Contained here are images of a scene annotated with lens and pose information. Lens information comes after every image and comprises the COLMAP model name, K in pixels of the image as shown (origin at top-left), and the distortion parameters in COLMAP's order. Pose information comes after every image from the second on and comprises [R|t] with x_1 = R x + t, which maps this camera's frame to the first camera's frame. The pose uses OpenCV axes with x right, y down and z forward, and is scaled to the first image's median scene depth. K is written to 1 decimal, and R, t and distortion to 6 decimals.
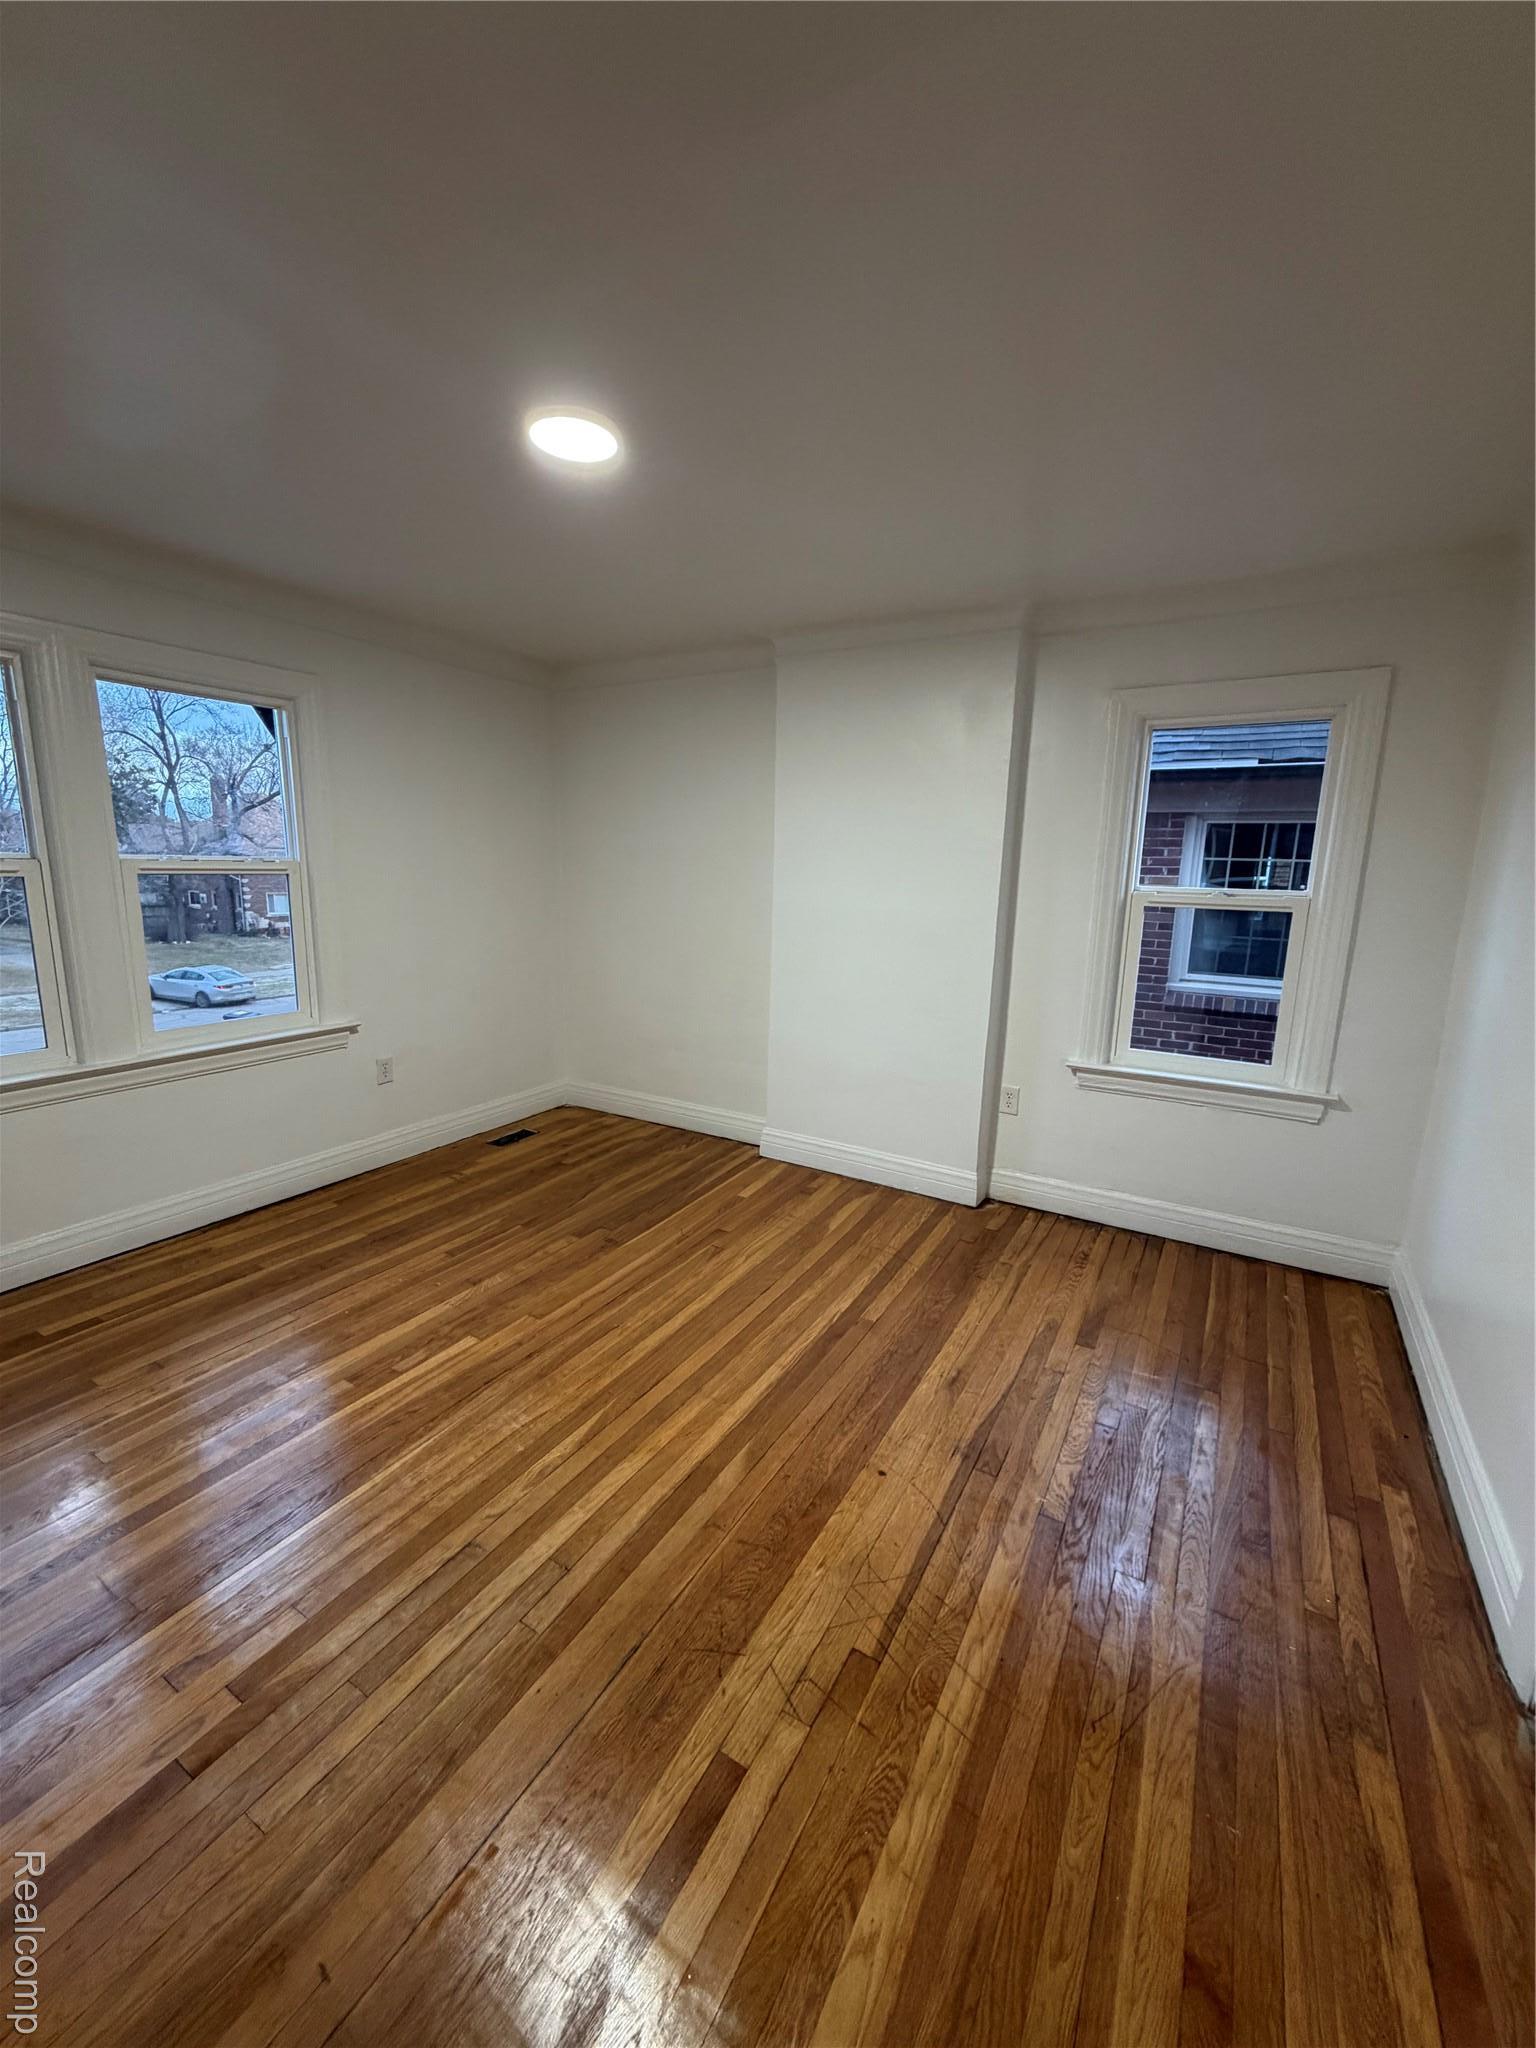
lens RADIAL K [[815.8, 0, 766.9], [0, 815.8, 1012.3], [0, 0, 1]] dist [-0.001589, 0.000658]
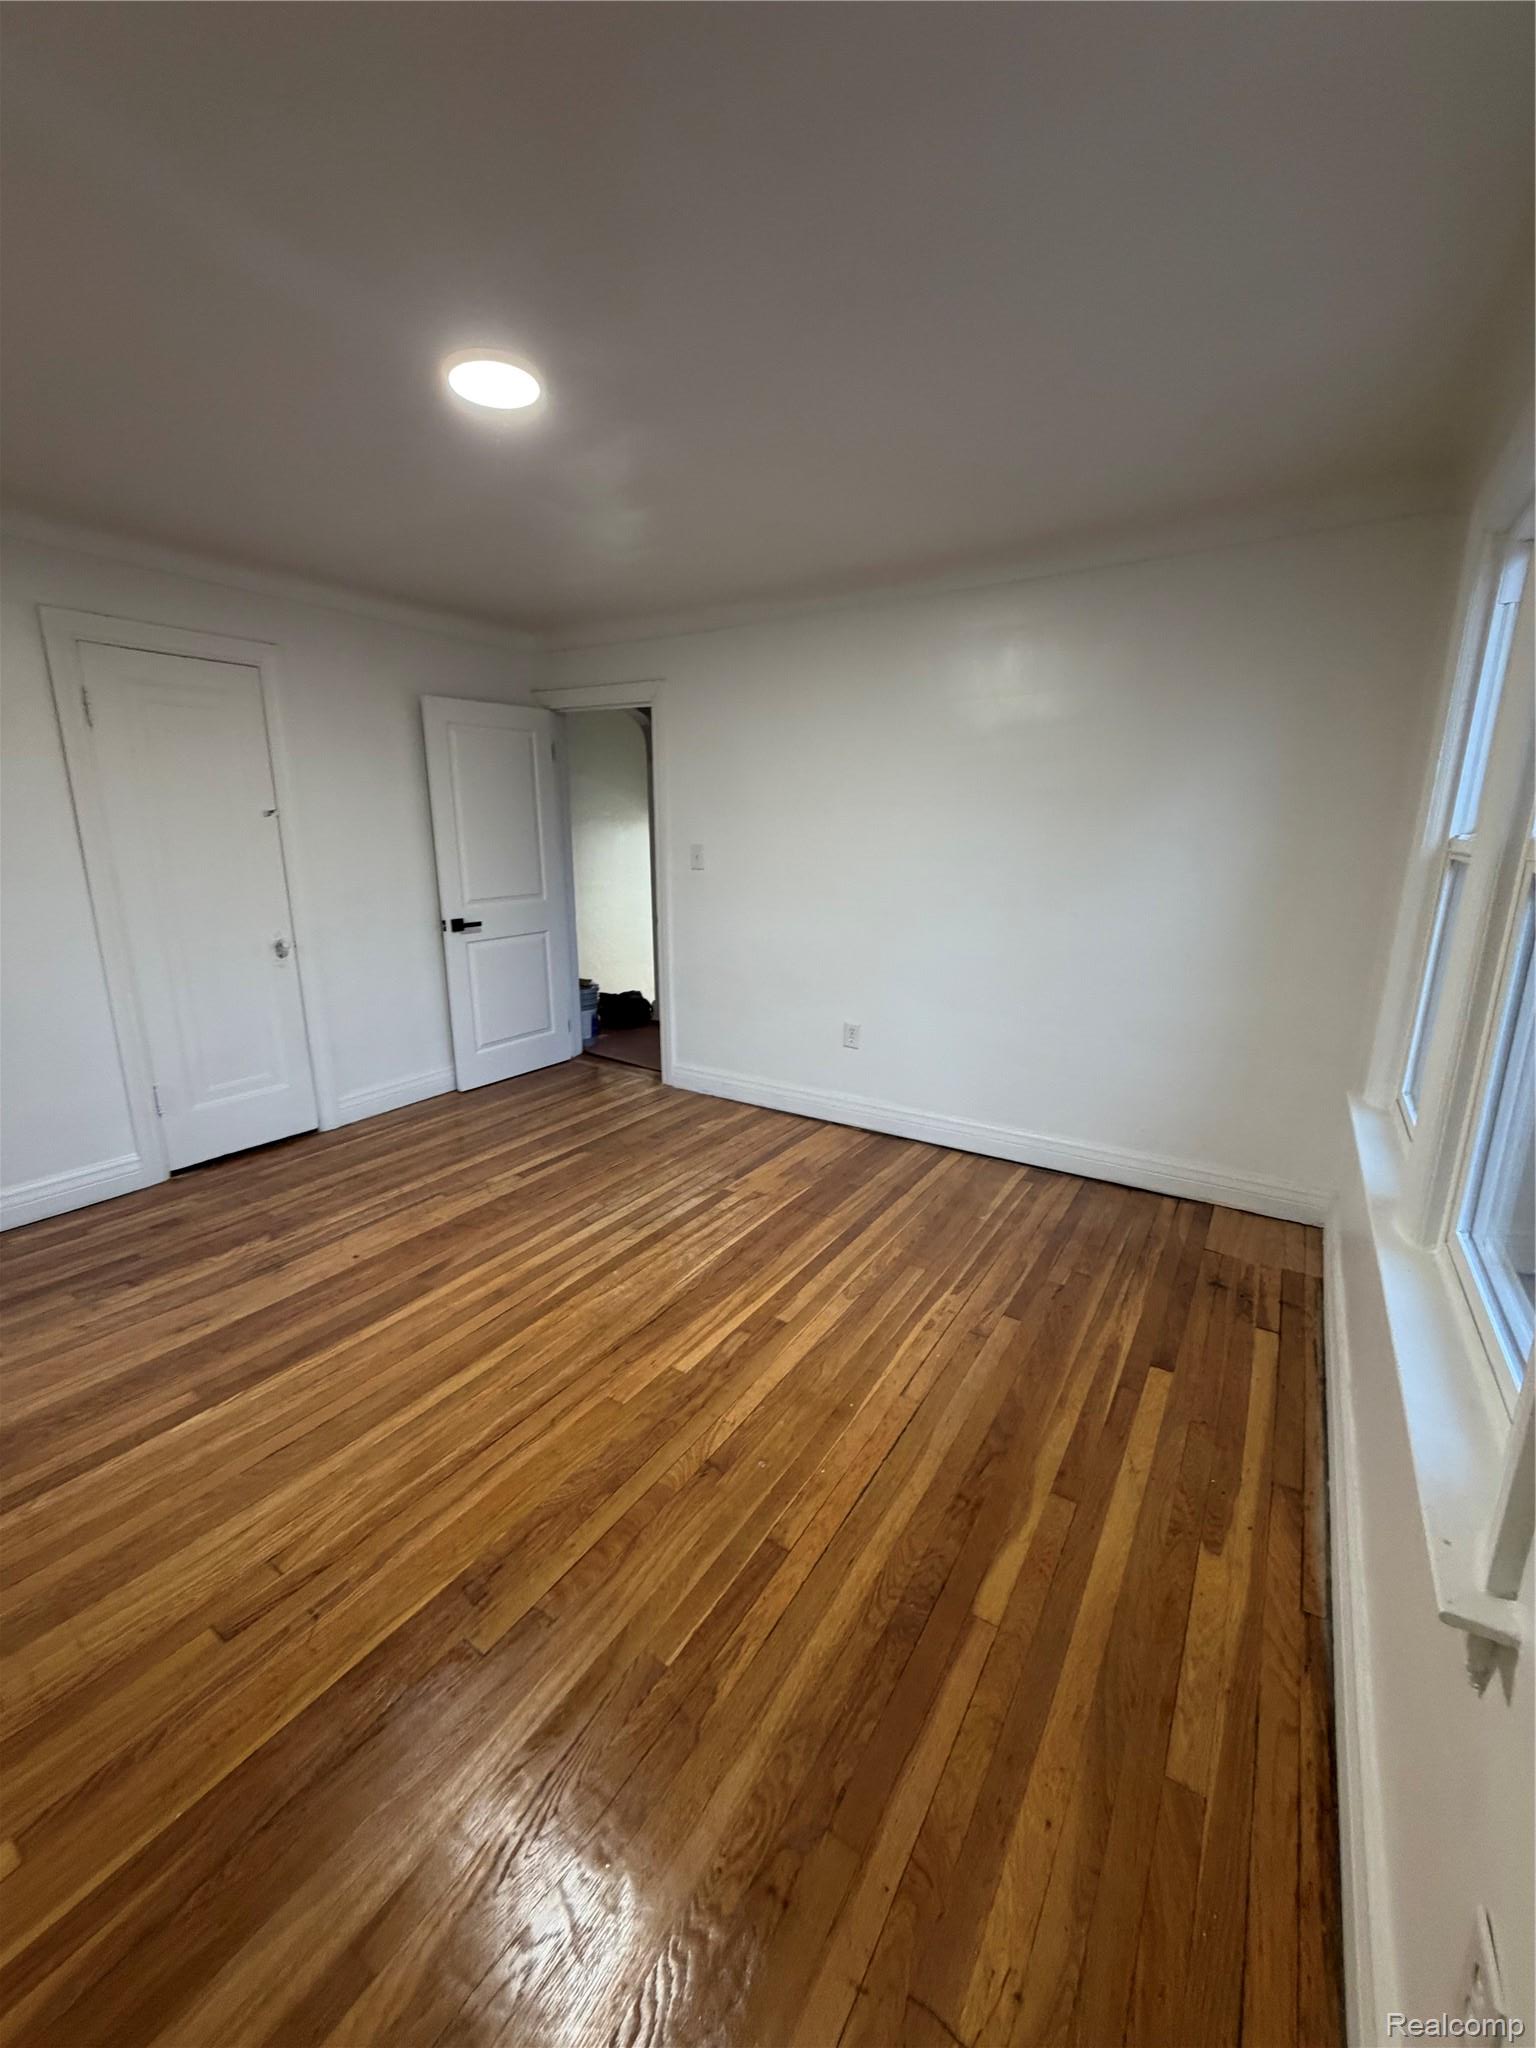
lens RADIAL K [[815.8, 0, 763.0], [0, 815.8, 983.4], [0, 0, 1]] dist [-0.001589, 0.000658]
pose [[-0.998623, -0.035049, 0.039030, -0.483231], [-0.018220, 0.929459, 0.368476, -0.320138], [-0.049191, 0.367258, -0.928818, 1.710834]]
